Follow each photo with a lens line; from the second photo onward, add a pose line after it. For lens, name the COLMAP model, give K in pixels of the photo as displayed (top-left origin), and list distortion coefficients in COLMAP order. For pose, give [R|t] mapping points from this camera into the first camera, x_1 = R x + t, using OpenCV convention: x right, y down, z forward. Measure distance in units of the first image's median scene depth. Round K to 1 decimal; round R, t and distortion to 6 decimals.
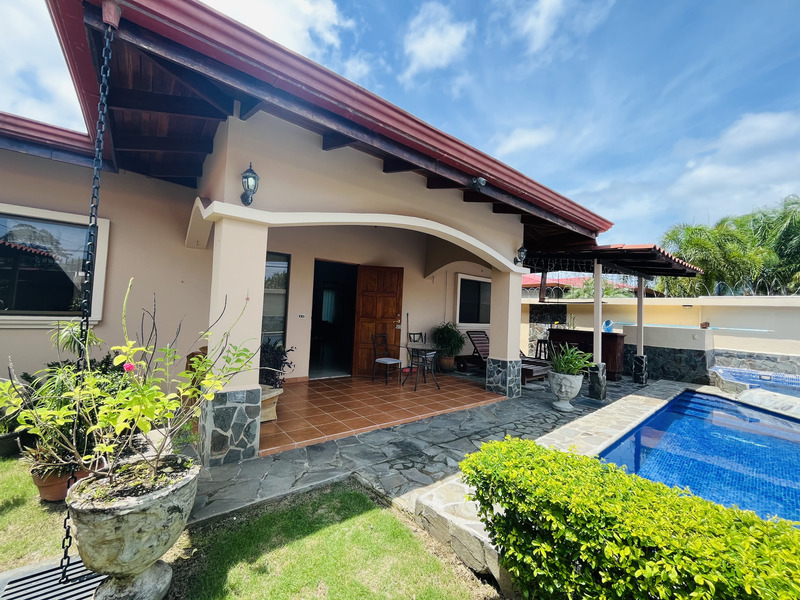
lens RADIAL K [[328.0, 0, 399.7], [0, 328.0, 299.6], [0, 0, 1]] dist [-0.003321, 0.000190]
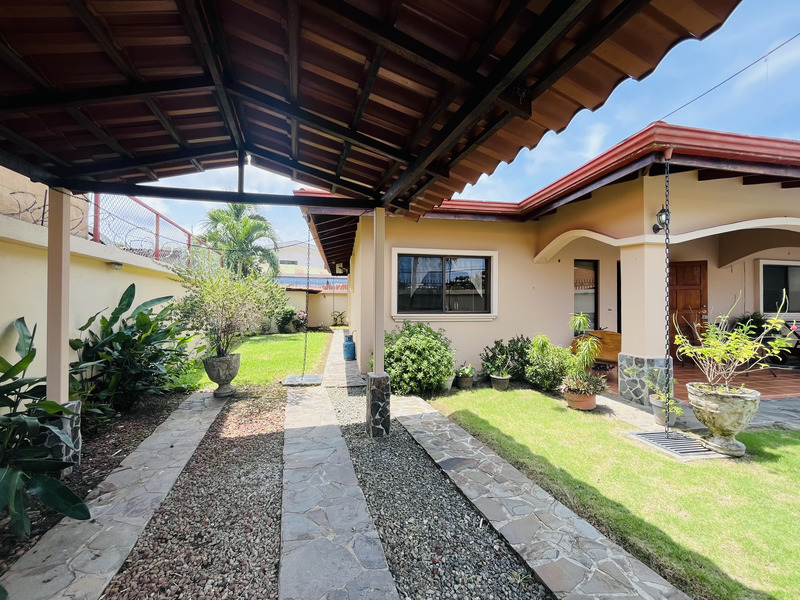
lens RADIAL K [[328.0, 0, 399.7], [0, 328.0, 299.6], [0, 0, 1]] dist [-0.003321, 0.000190]
pose [[0.884011, -0.049523, -0.464835, -0.423483], [0.053892, 0.998539, -0.003892, -0.024720], [0.464349, -0.021610, 0.885389, -0.432792]]
